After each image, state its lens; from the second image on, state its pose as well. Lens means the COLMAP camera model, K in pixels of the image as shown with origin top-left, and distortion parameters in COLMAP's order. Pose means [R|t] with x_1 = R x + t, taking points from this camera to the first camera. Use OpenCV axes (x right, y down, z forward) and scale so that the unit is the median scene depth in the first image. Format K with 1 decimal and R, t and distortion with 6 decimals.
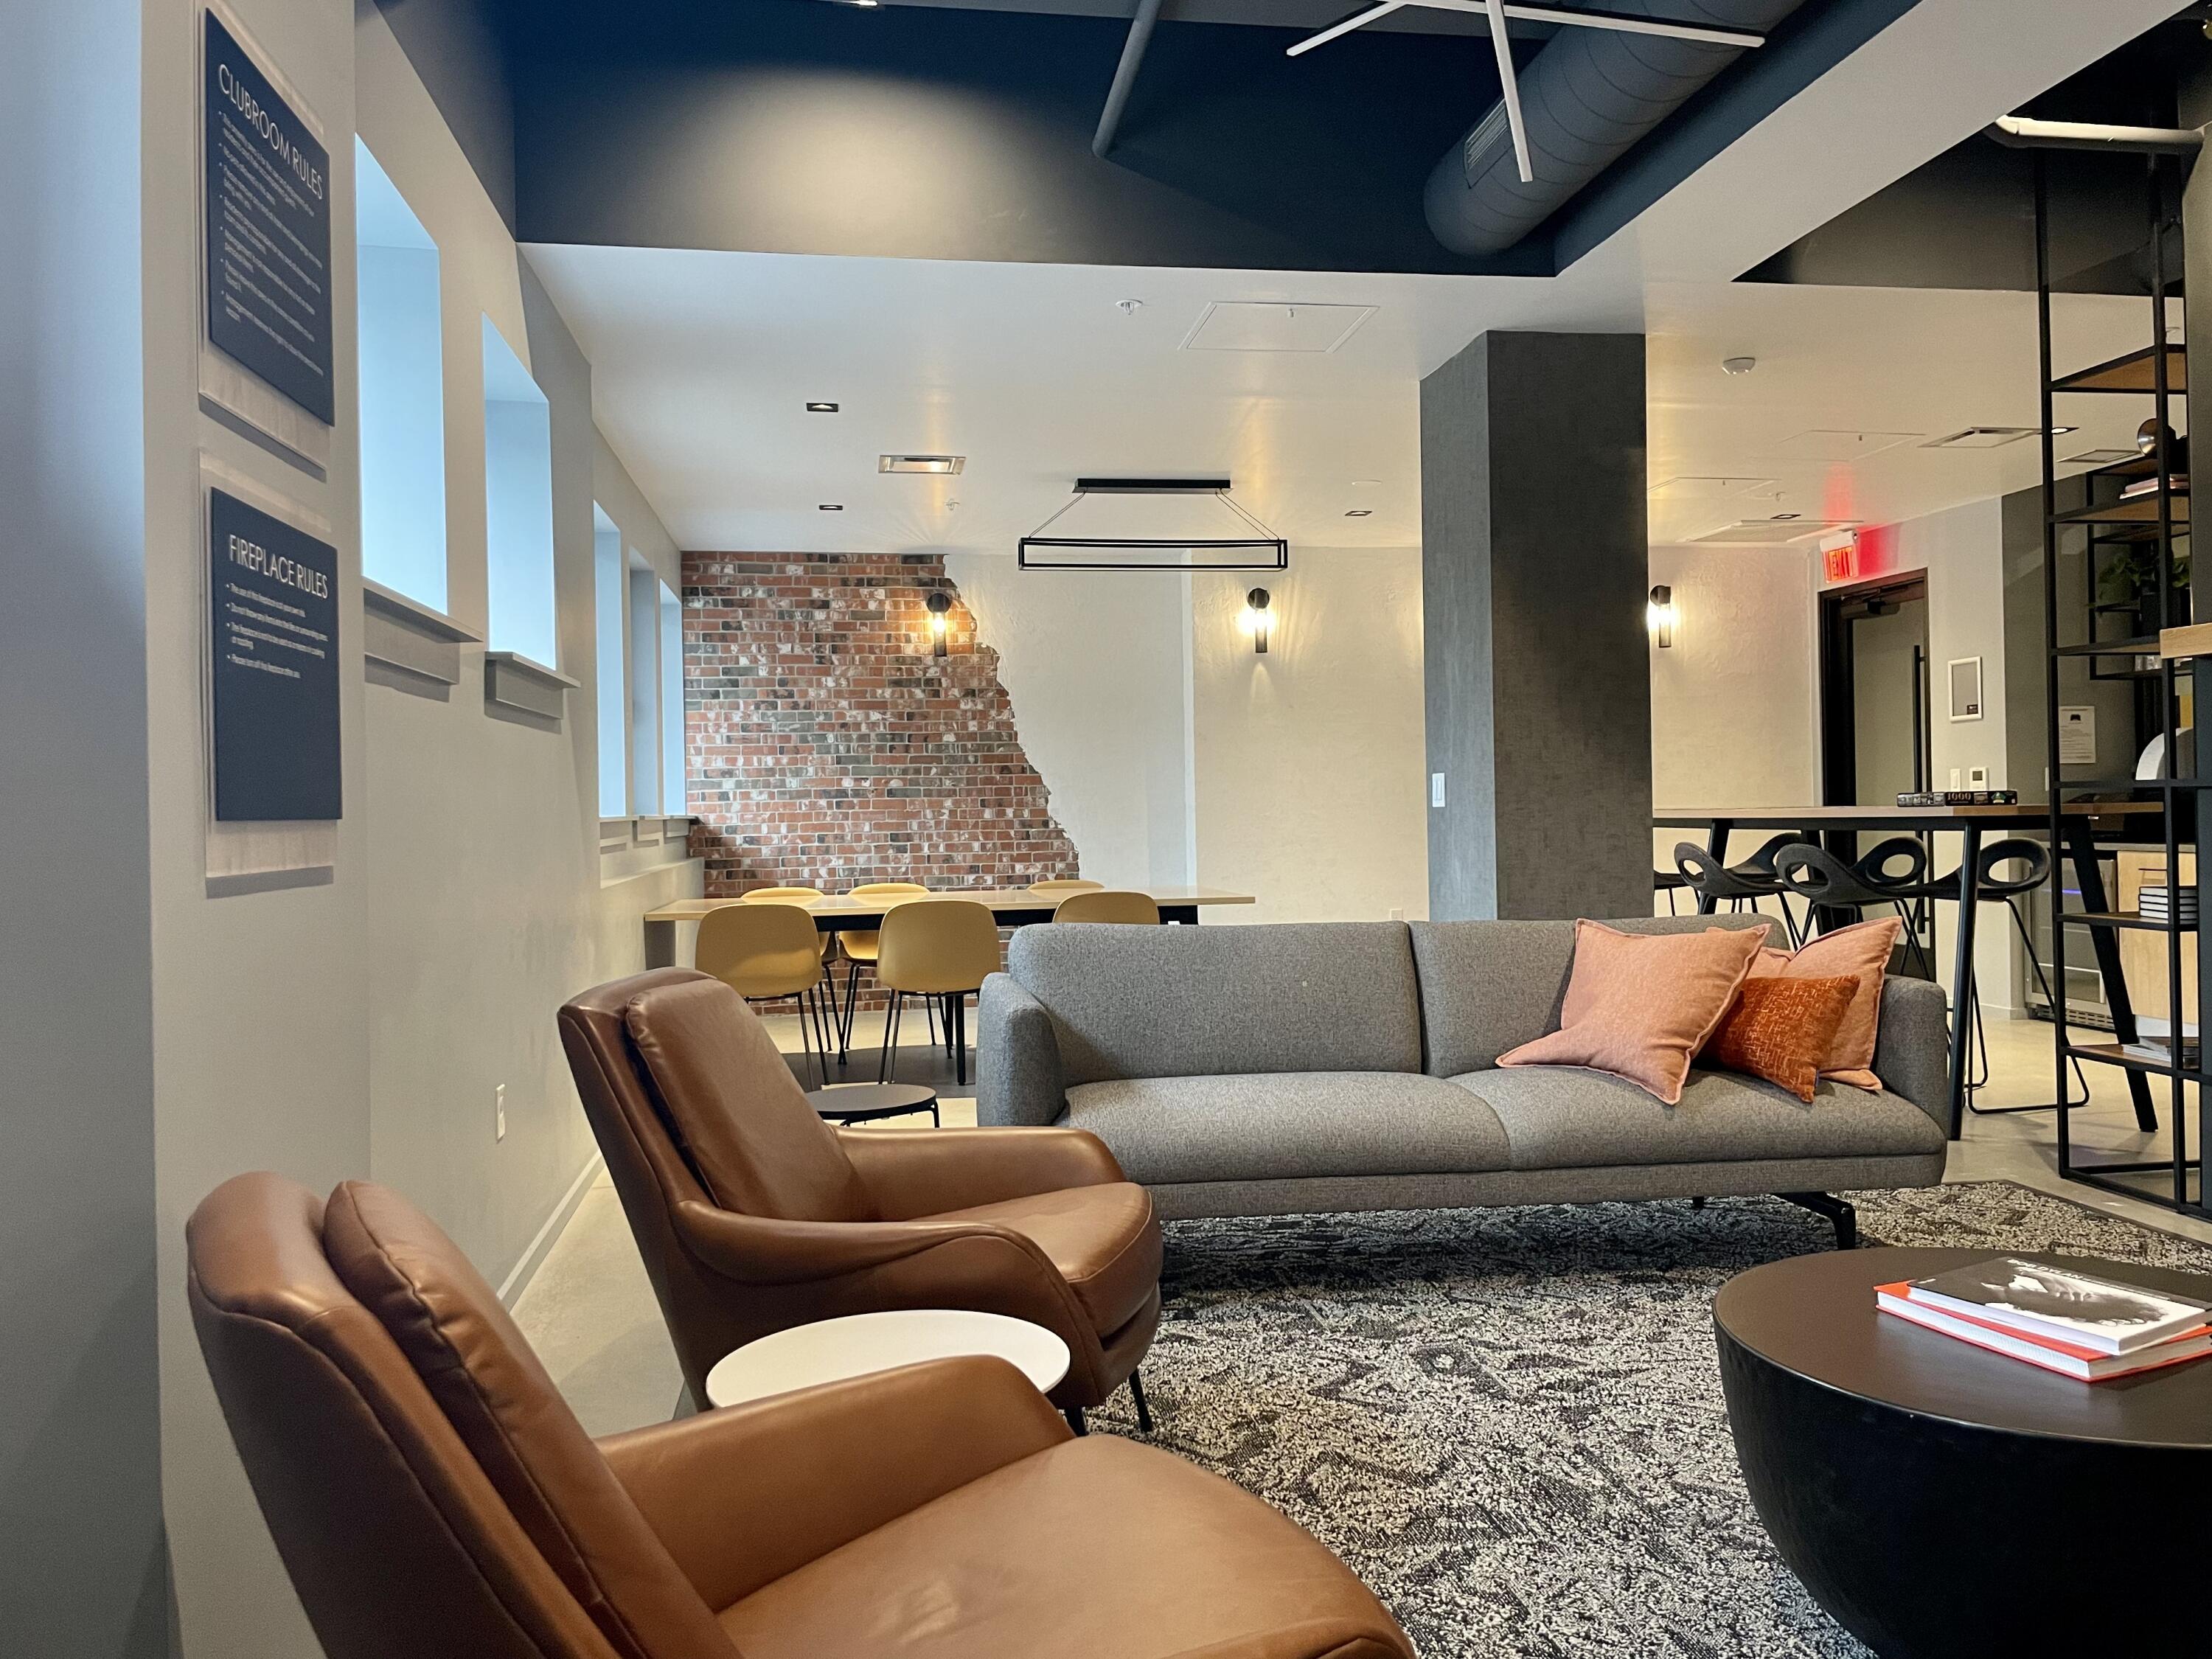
lens RADIAL K [[1673.2, 0, 1108.2], [0, 1673.2, 812.9], [0, 0, 1]] dist [0.099692, -0.133465]
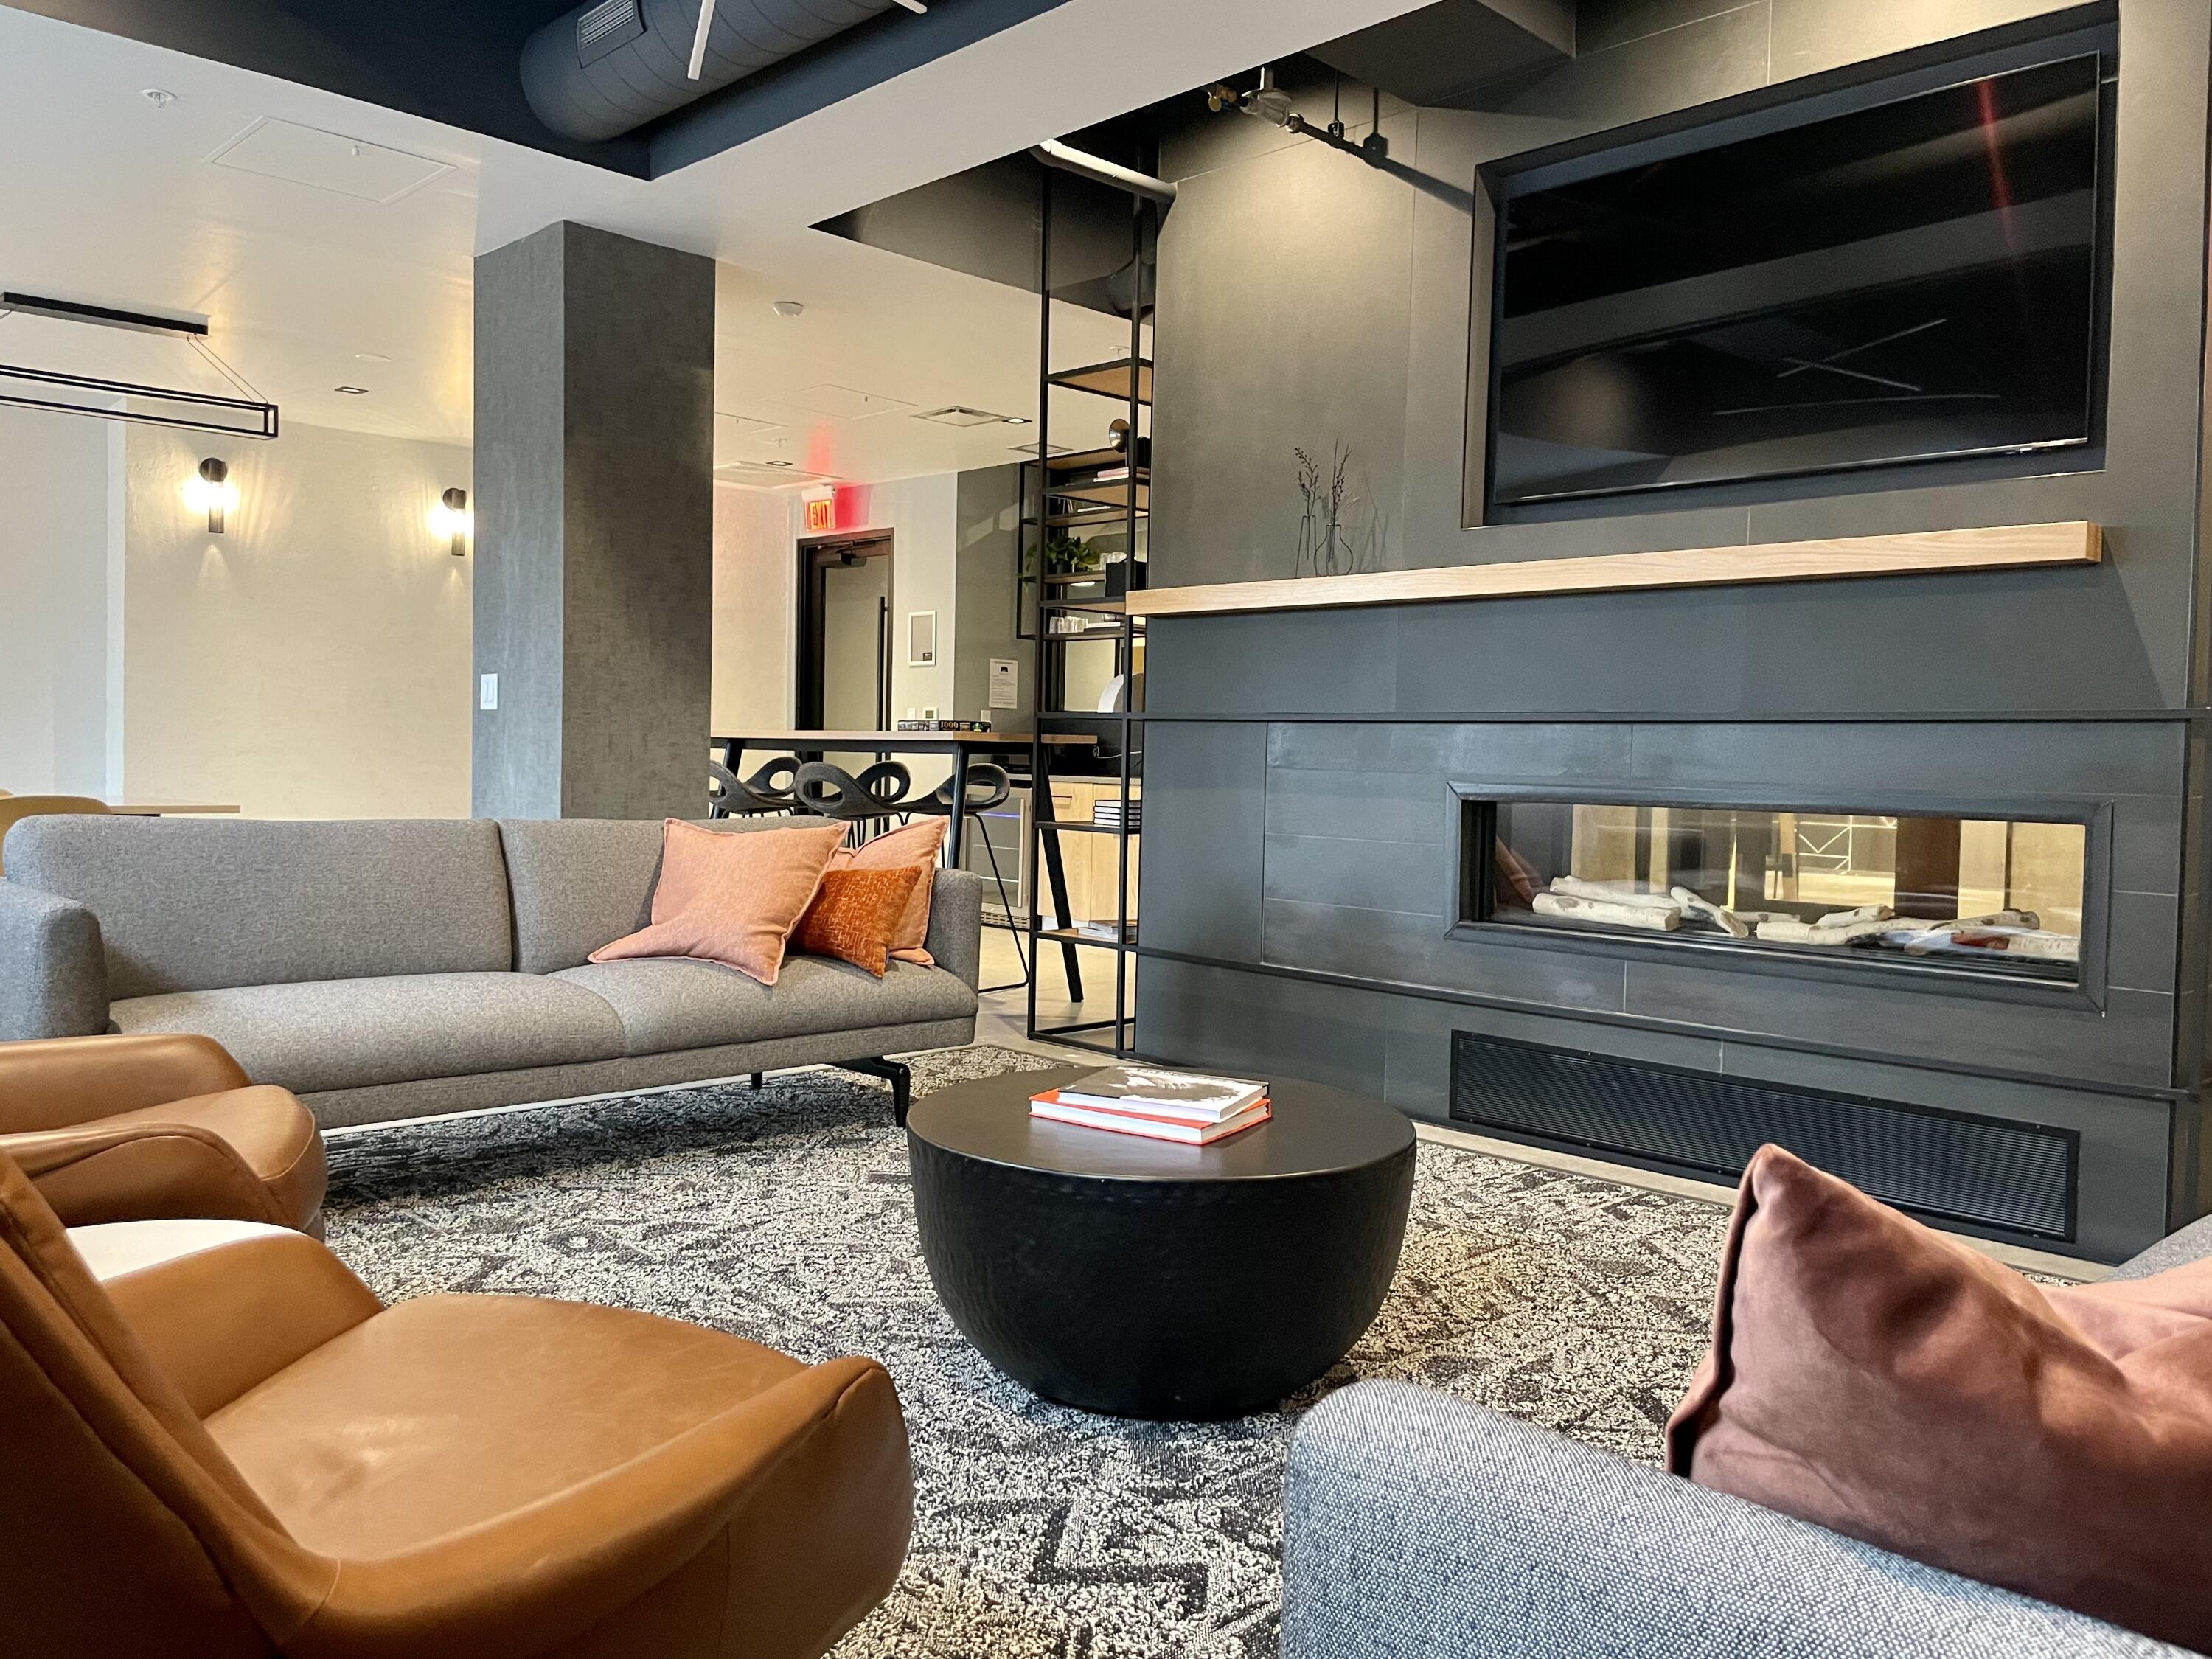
lens RADIAL K [[1673.2, 0, 1108.2], [0, 1673.2, 812.9], [0, 0, 1]] dist [0.099692, -0.133465]
pose [[0.814977, 0.016263, 0.579266, -0.108418], [-0.038159, 0.998943, 0.025641, 0.025564], [-0.578236, -0.043001, 0.814735, 0.006801]]
